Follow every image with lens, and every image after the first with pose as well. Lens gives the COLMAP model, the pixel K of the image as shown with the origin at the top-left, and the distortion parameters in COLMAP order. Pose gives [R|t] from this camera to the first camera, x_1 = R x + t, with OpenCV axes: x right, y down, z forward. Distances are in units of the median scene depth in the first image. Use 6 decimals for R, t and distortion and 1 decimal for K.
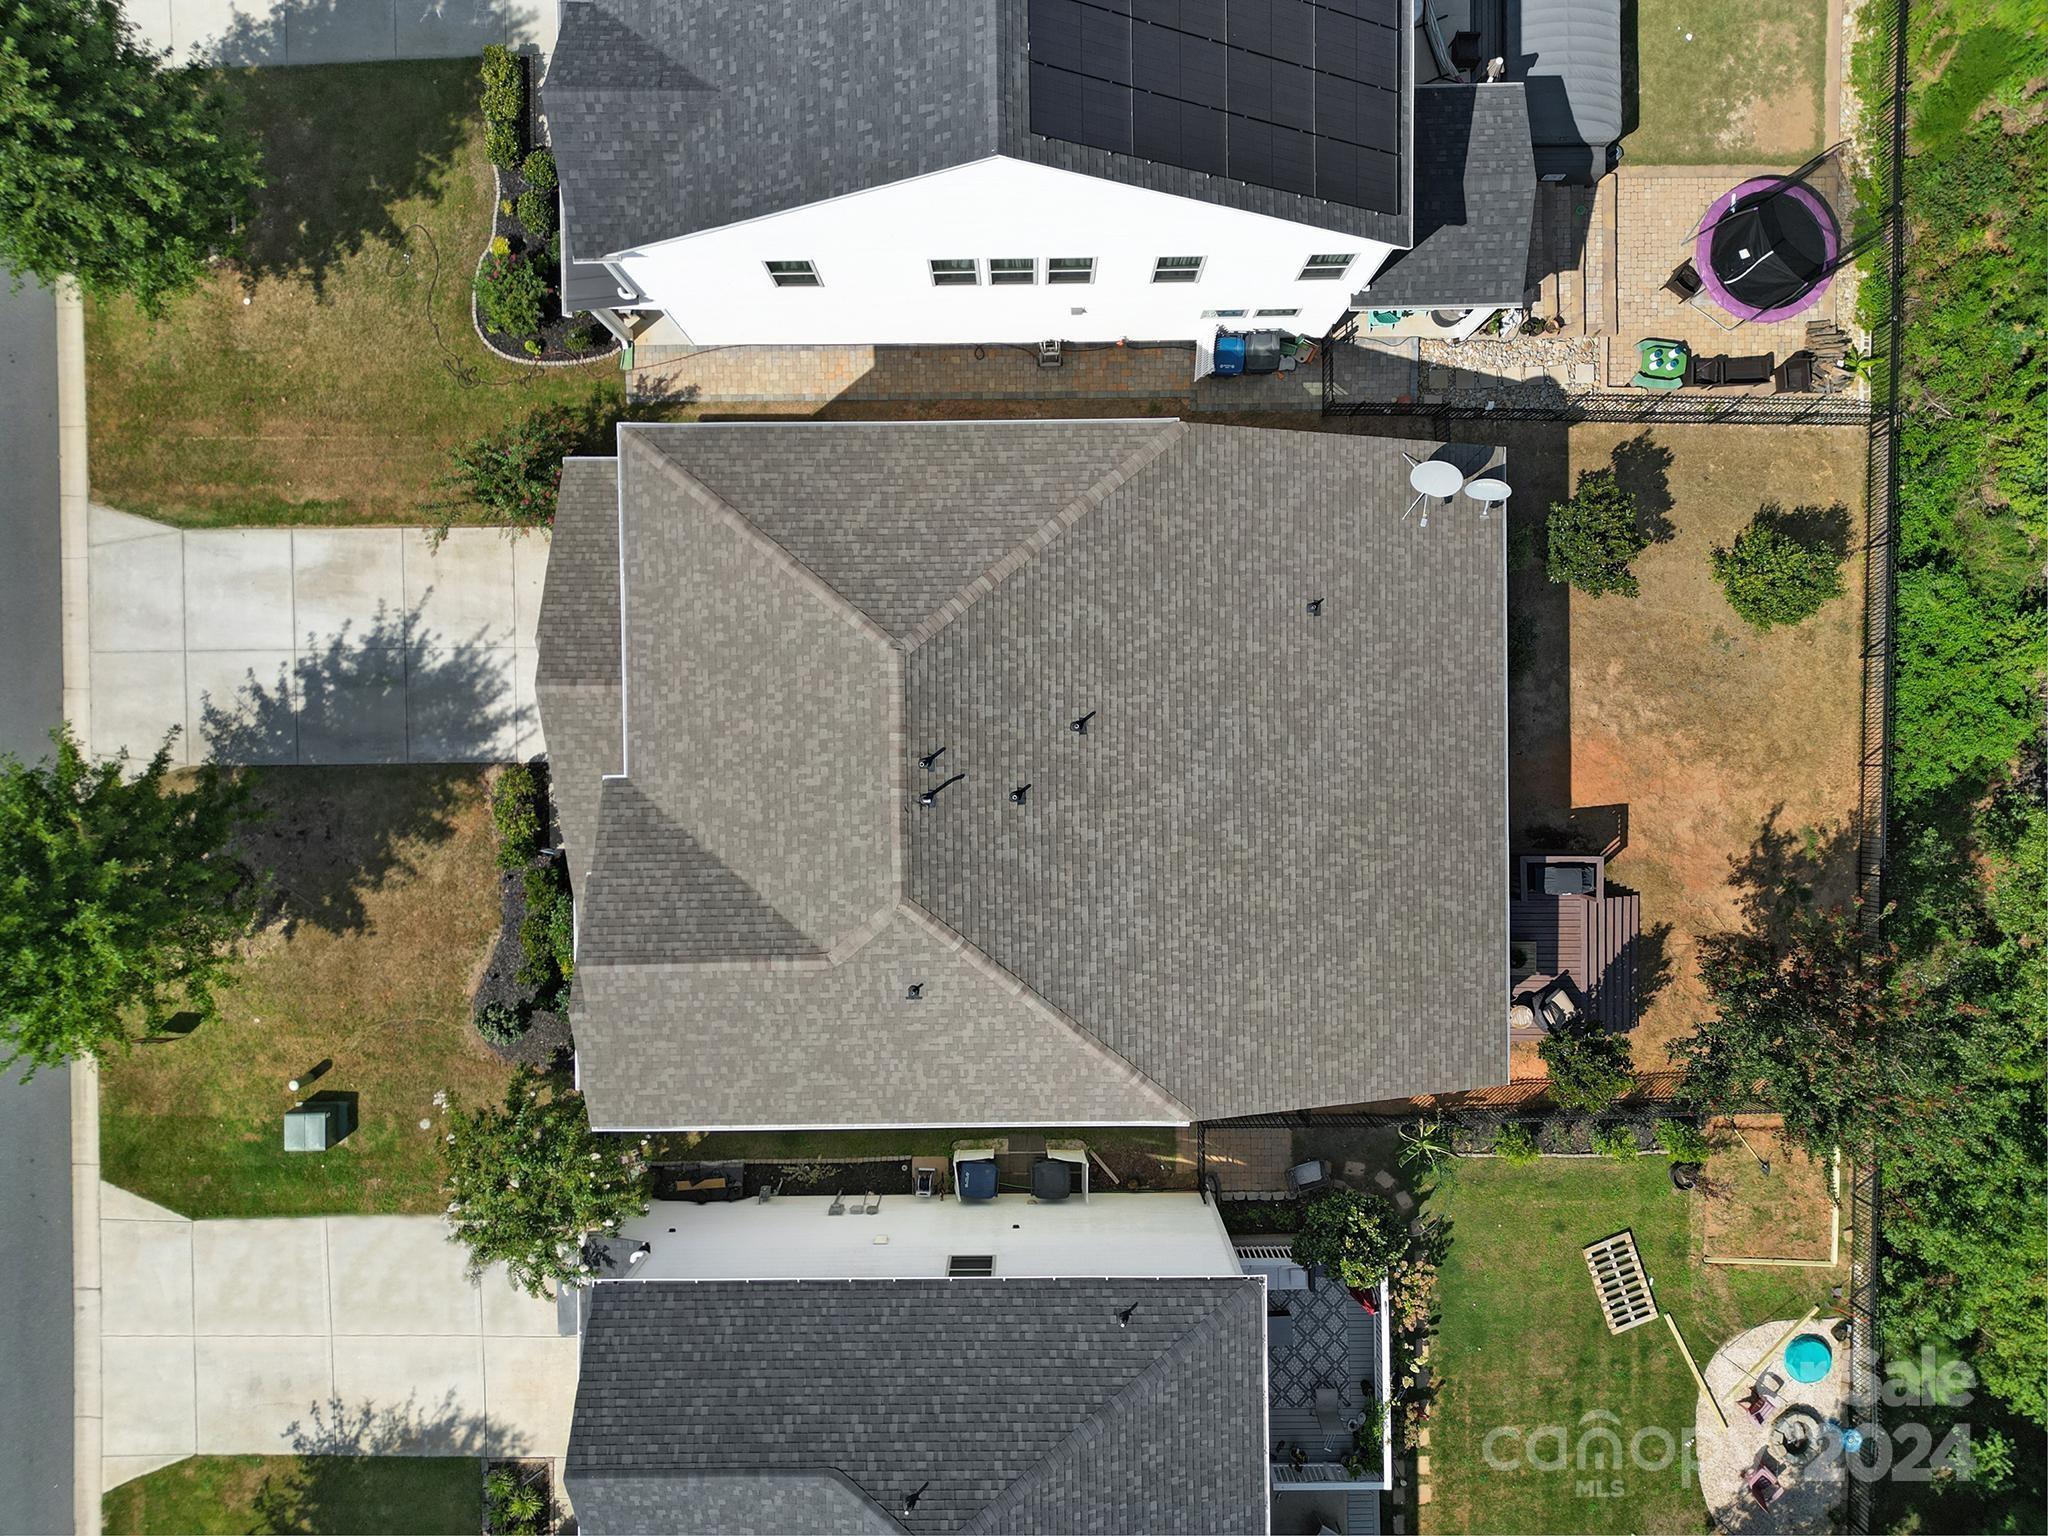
lens RADIAL K [[1425.8, 0, 1023.7], [0, 1425.8, 764.6], [0, 0, 1]] dist [0.063577, -0.055875]
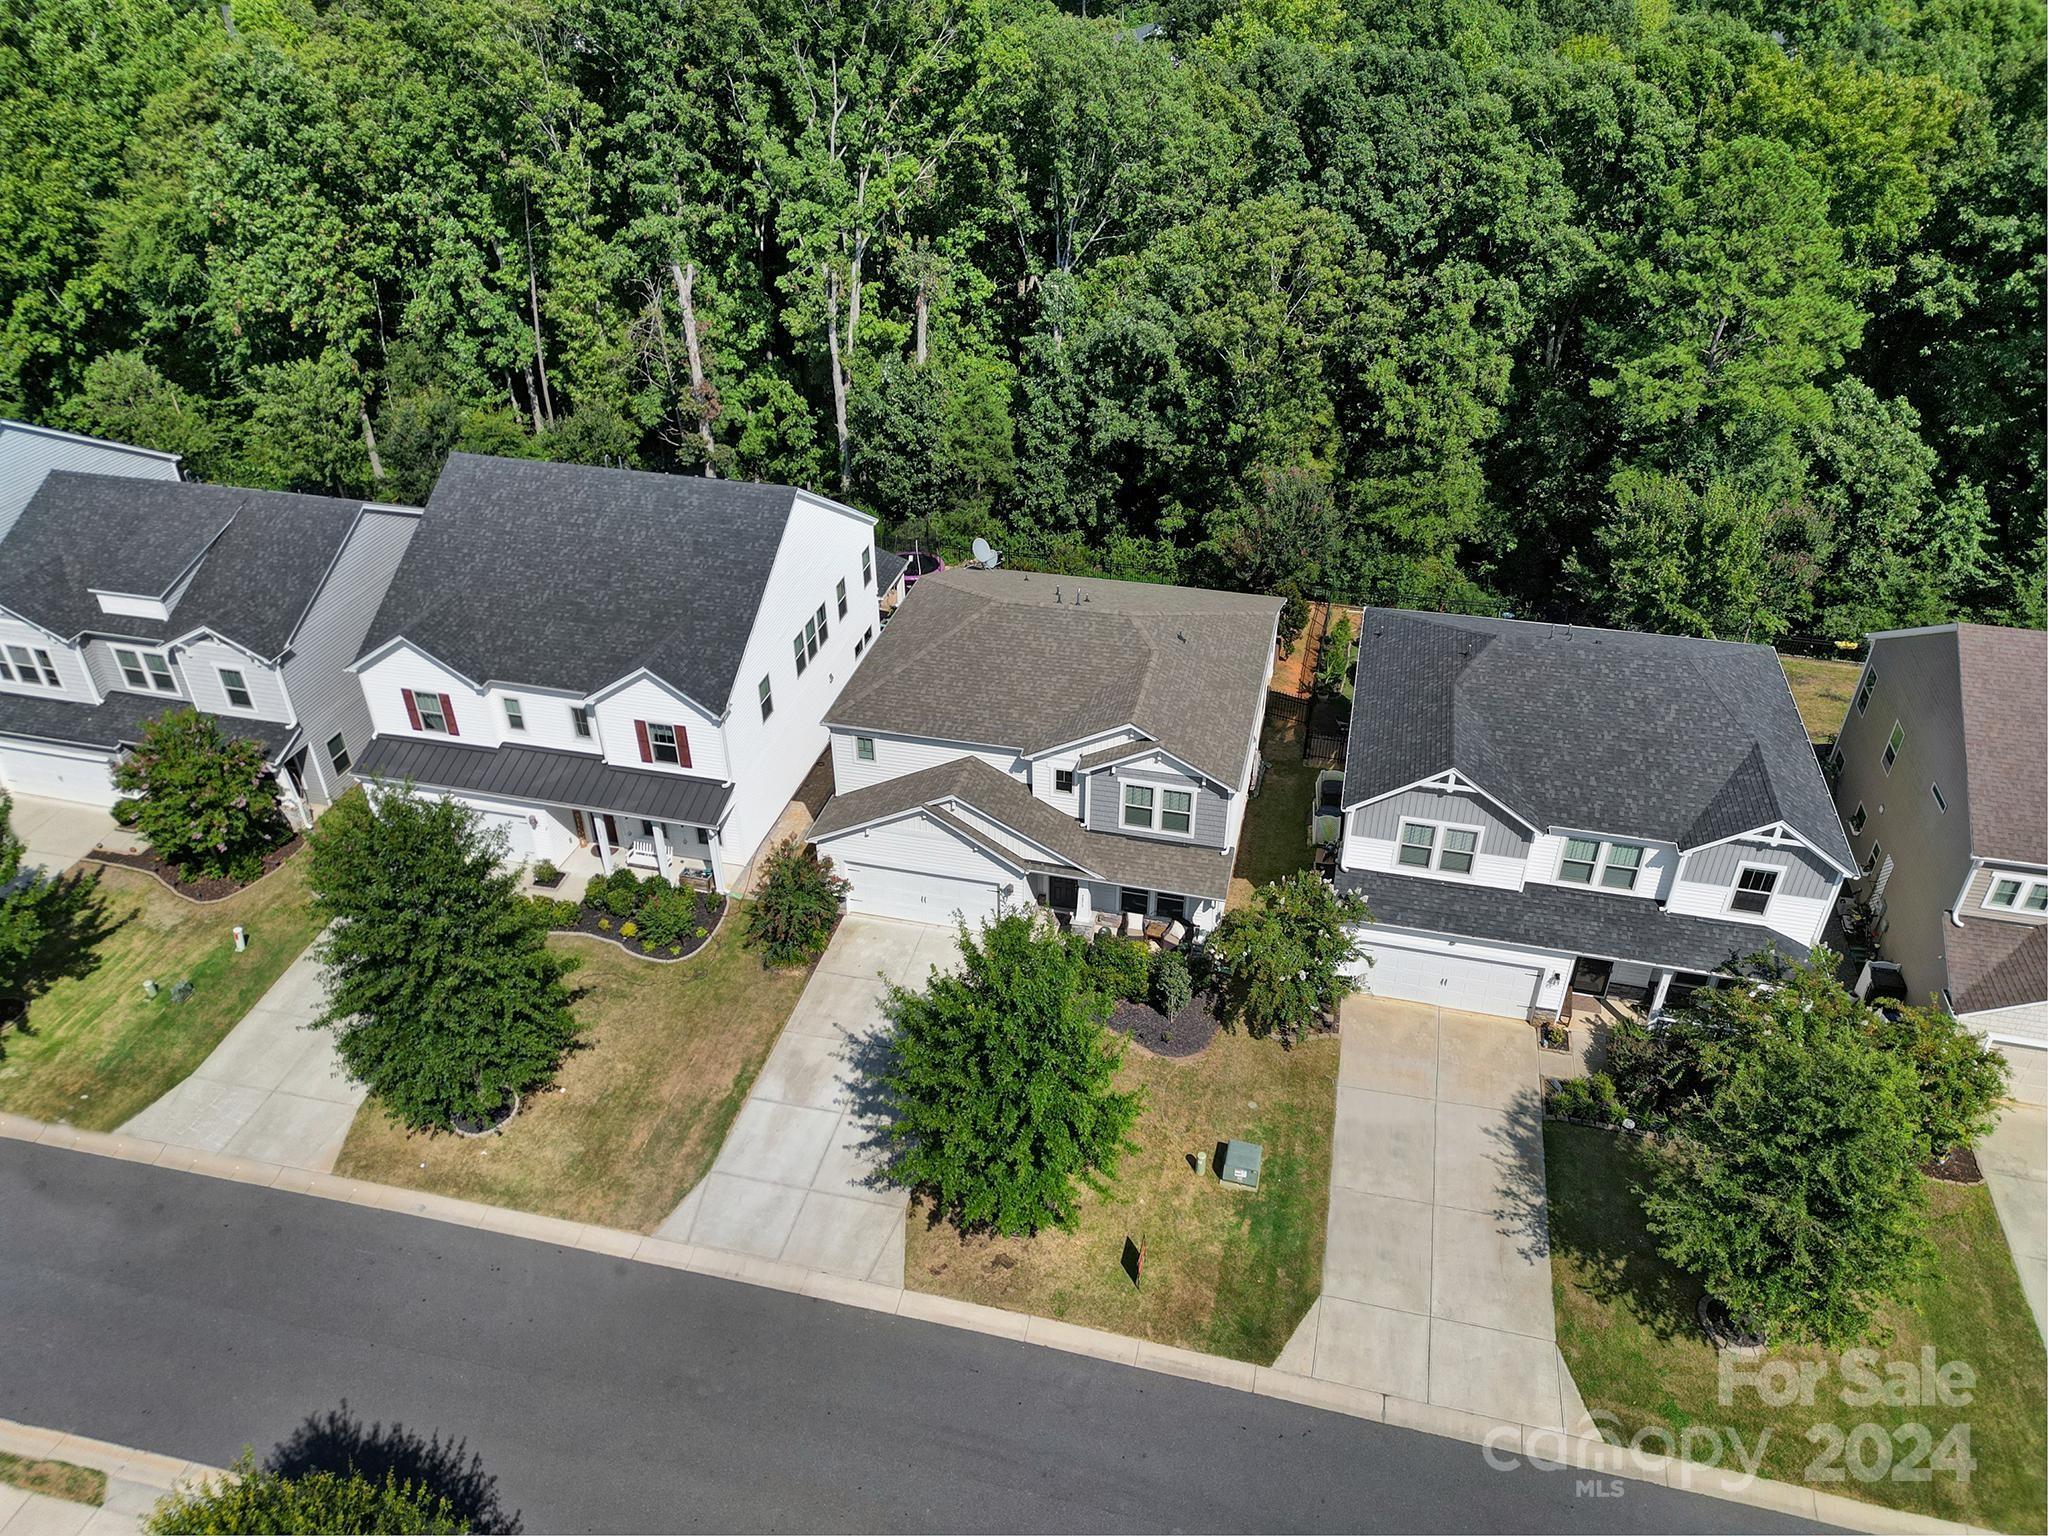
lens RADIAL K [[1425.8, 0, 1027.3], [0, 1425.8, 768.8], [0, 0, 1]] dist [0.063577, -0.055875]
pose [[0.248734, -0.545185, 0.800565, -1.434433], [0.968286, 0.119885, -0.219203, 0.336166], [0.023531, 0.829699, 0.557715, 0.116107]]
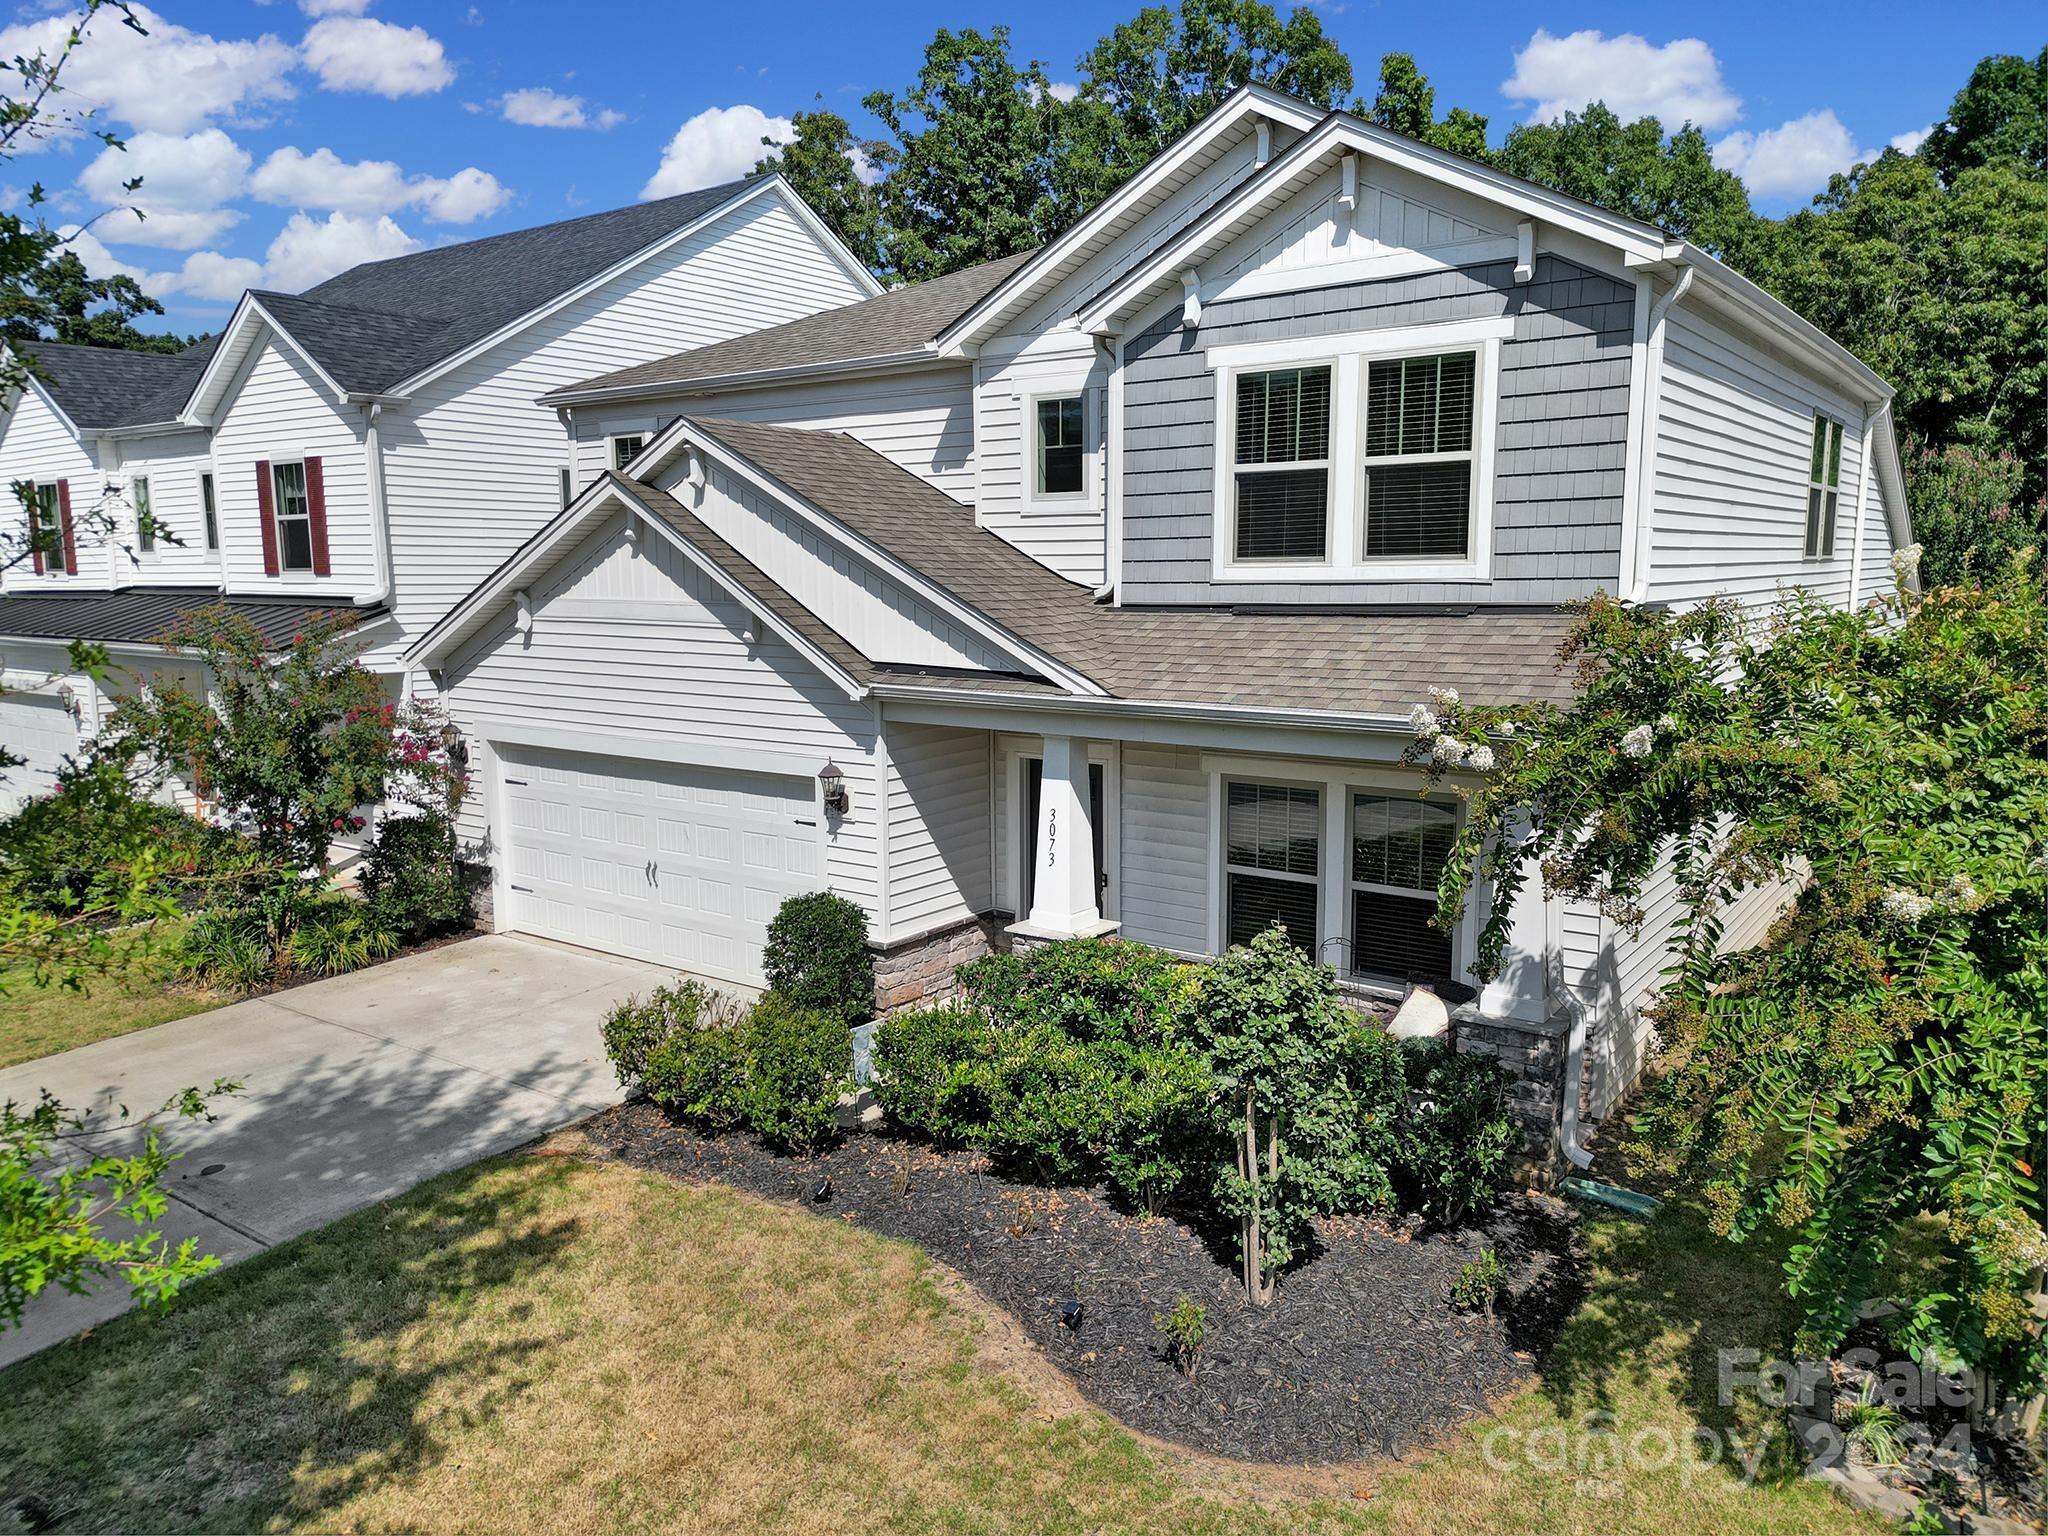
lens RADIAL K [[1425.8, 0, 1011.3], [0, 1425.8, 799.4], [0, 0, 1]] dist [0.063577, -0.055875]
pose [[0.603318, -0.131344, 0.786610, -0.628398], [0.797268, 0.075511, -0.598884, 0.315712], [0.019262, 0.988457, 0.150273, 0.990982]]
